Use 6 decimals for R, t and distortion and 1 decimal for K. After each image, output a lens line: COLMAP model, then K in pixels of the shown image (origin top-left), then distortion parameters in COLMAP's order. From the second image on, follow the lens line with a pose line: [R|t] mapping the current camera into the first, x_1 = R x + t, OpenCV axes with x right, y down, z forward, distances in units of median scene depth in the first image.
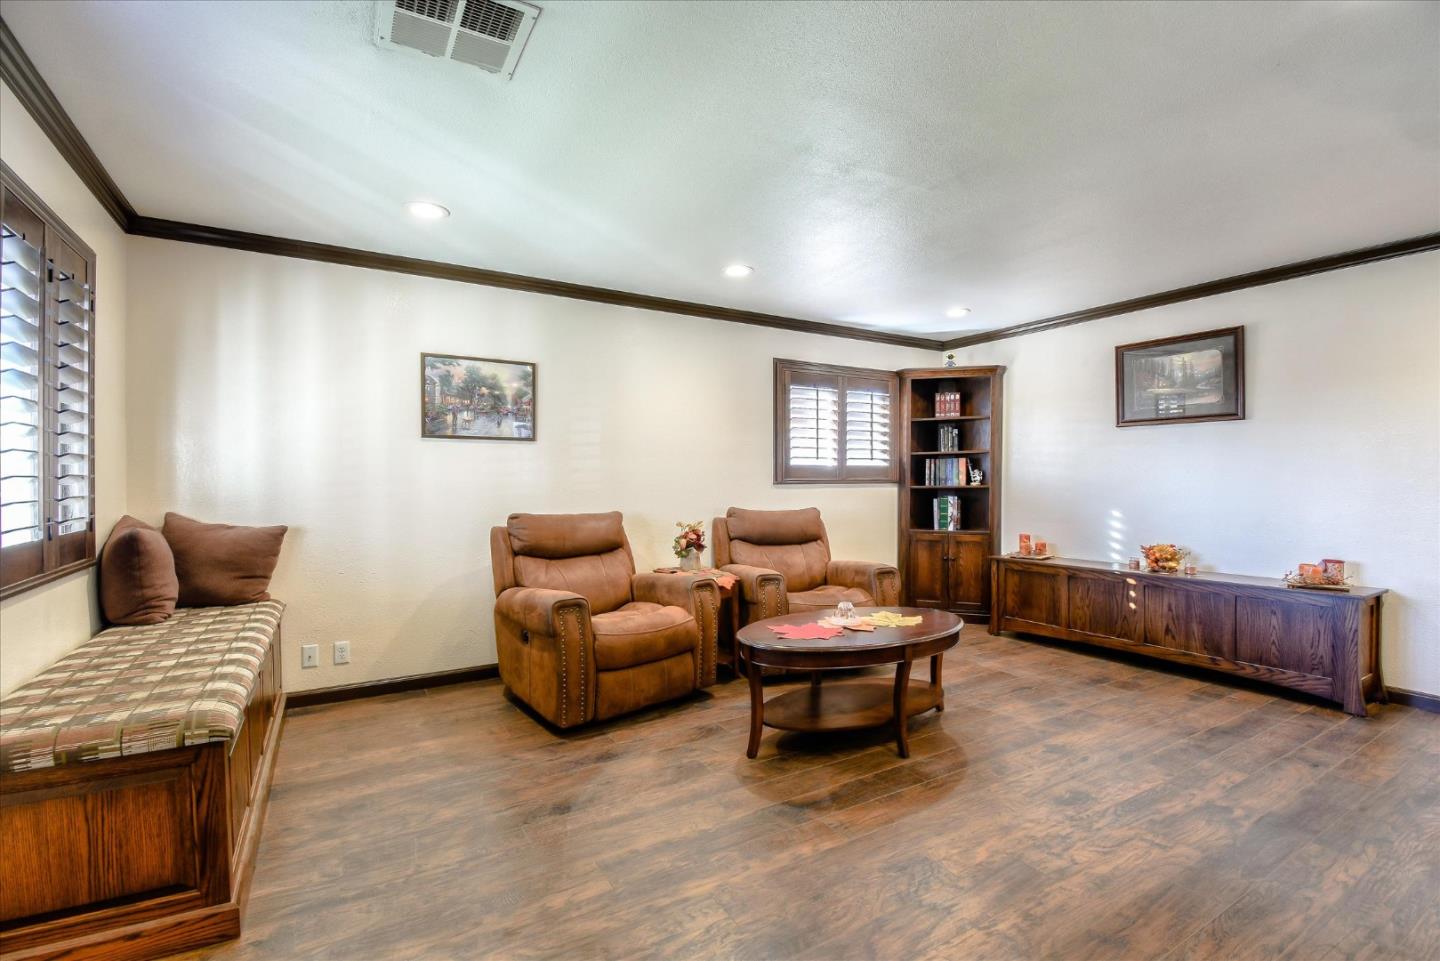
lens RADIAL K [[671.8, 0, 671.6], [0, 671.8, 483.2], [0, 0, 1]] dist [0.000972, -0.000373]
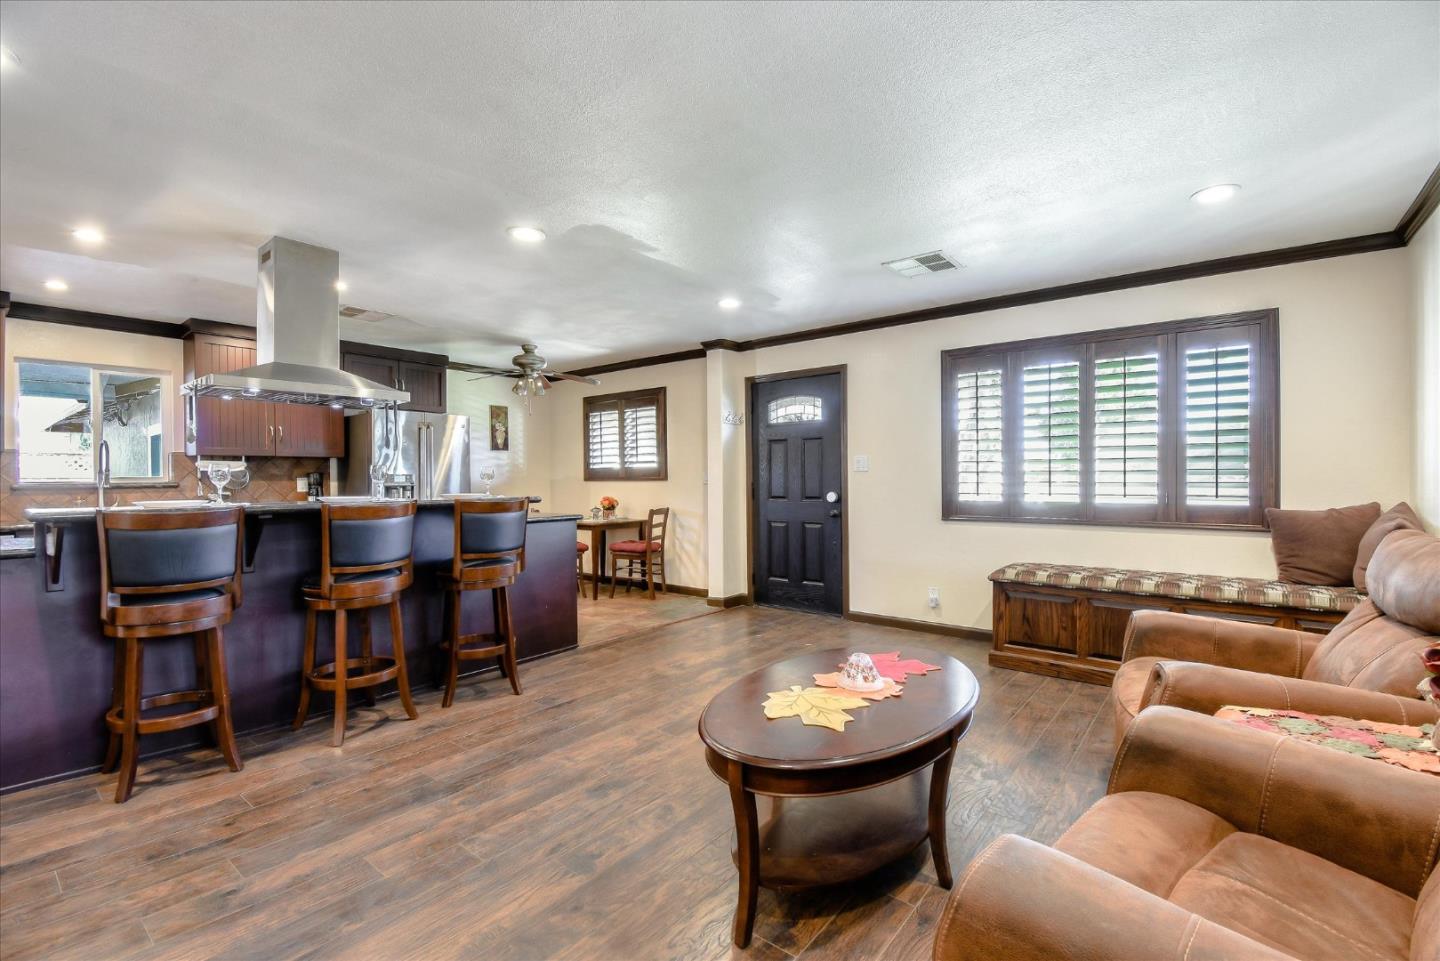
lens RADIAL K [[627.9, 0, 691.2], [0, 627.9, 485.6], [0, 0, 1]] dist [-0.000546, -0.016296]
pose [[-0.933437, 0.012106, -0.358538, 0.455933], [0.003268, 0.999676, 0.025247, -0.007805], [0.358727, 0.022395, -0.933174, 1.079743]]
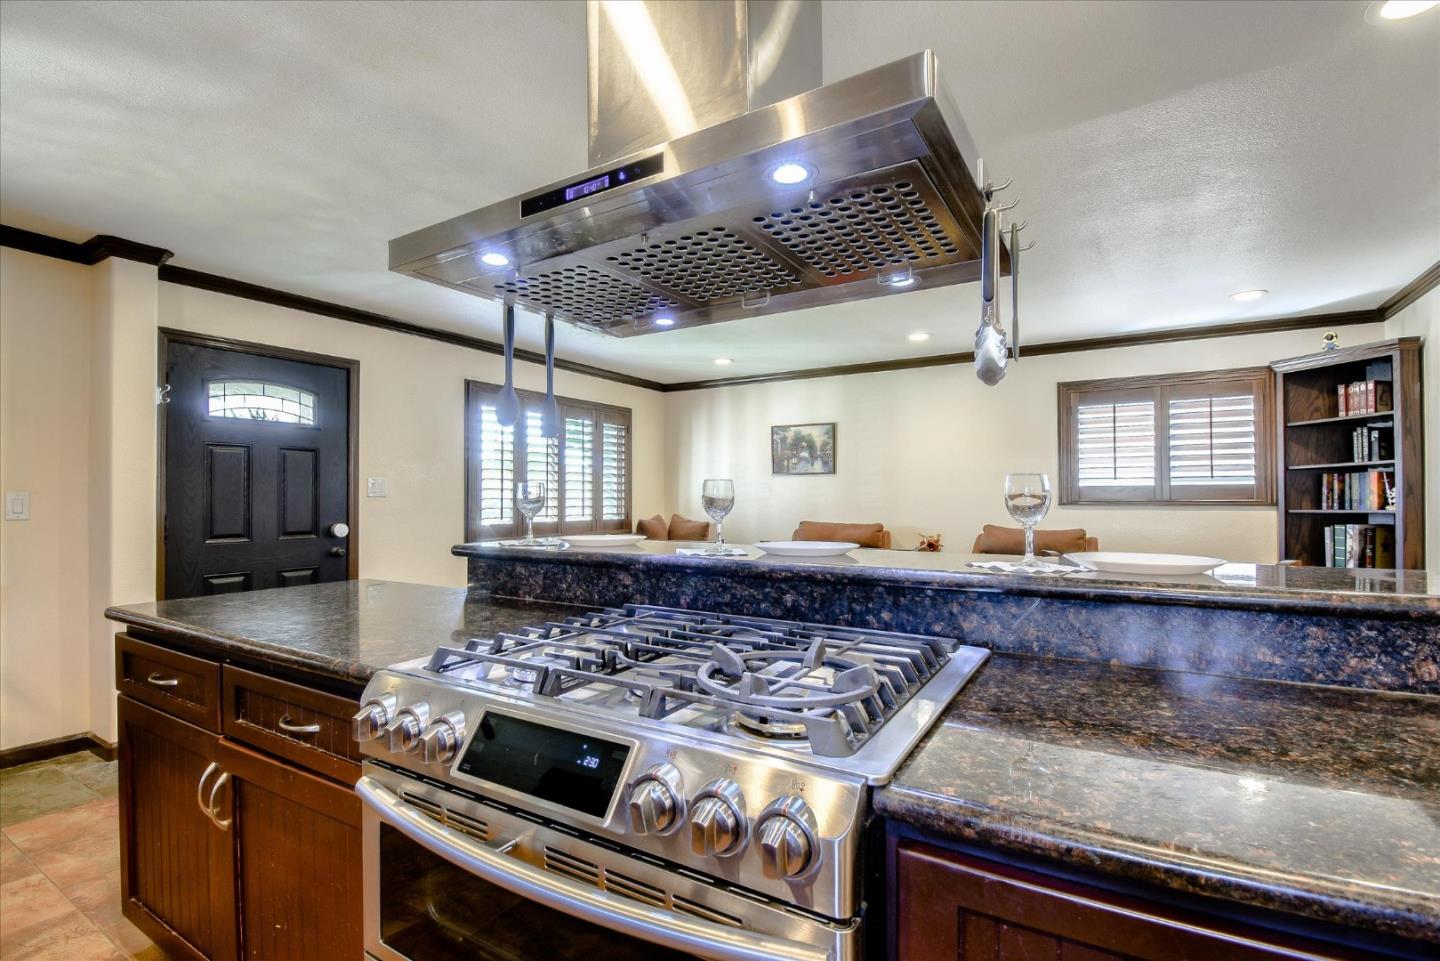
lens RADIAL K [[642.2, 0, 701.1], [0, 642.2, 490.2], [0, 0, 1]] dist [0.020370, -0.020231]
pose [[0.466883, -0.010445, -0.884258, 0.853920], [-0.007516, 0.999847, -0.015779, -0.001702], [0.884287, 0.014013, 0.466733, 0.059616]]
